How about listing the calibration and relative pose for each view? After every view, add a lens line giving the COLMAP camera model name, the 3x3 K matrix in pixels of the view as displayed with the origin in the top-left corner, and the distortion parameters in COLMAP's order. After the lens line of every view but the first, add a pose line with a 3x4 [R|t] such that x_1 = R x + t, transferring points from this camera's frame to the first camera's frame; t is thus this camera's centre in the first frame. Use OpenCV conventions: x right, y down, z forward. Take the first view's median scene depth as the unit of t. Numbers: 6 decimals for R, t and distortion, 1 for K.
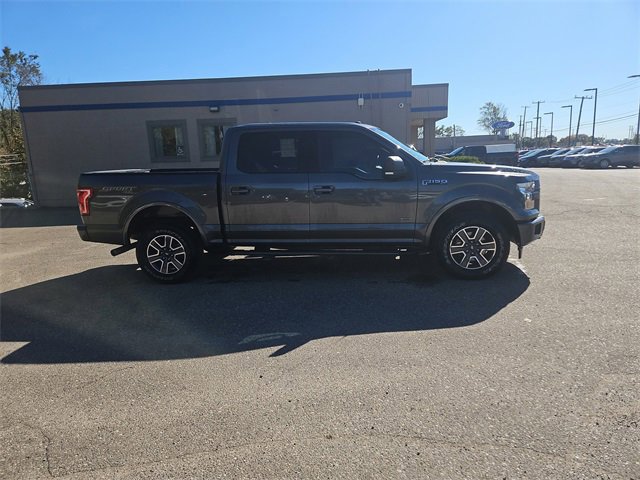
lens RADIAL K [[432.6, 0, 320.0], [0, 432.6, 240.0], [0, 0, 1]] dist [0.062619, -0.059925]
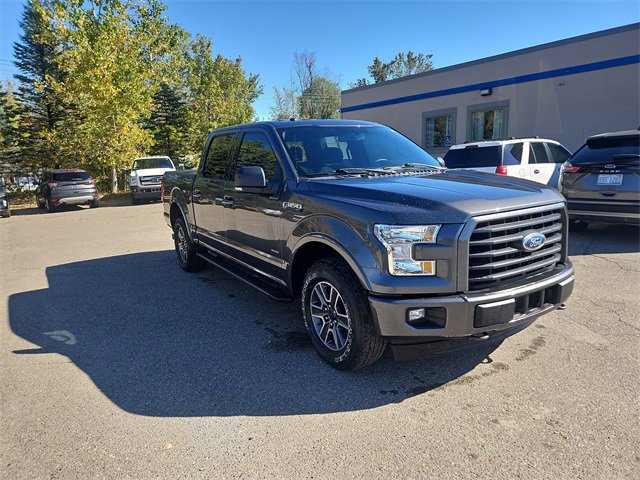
lens RADIAL K [[424.9, 0, 320.0], [0, 424.9, 240.0], [0, 0, 1]] dist [0.082720, -0.058047]
pose [[0.630066, 0.160103, -0.759858, 0.259638], [-0.130841, 0.986413, 0.099347, -0.049092], [0.765439, 0.036826, 0.642453, 0.194114]]
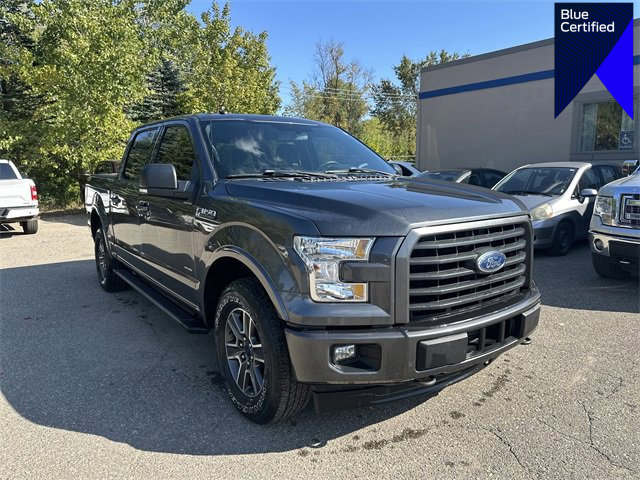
lens RADIAL K [[432.6, 0, 320.0], [0, 432.6, 240.0], [0, 0, 1]] dist [0.062619, -0.059925]
pose [[0.662936, 0.140371, -0.735400, 0.247274], [-0.152929, 0.986945, 0.050525, -0.047903], [0.732891, 0.078969, 0.675747, 0.237885]]
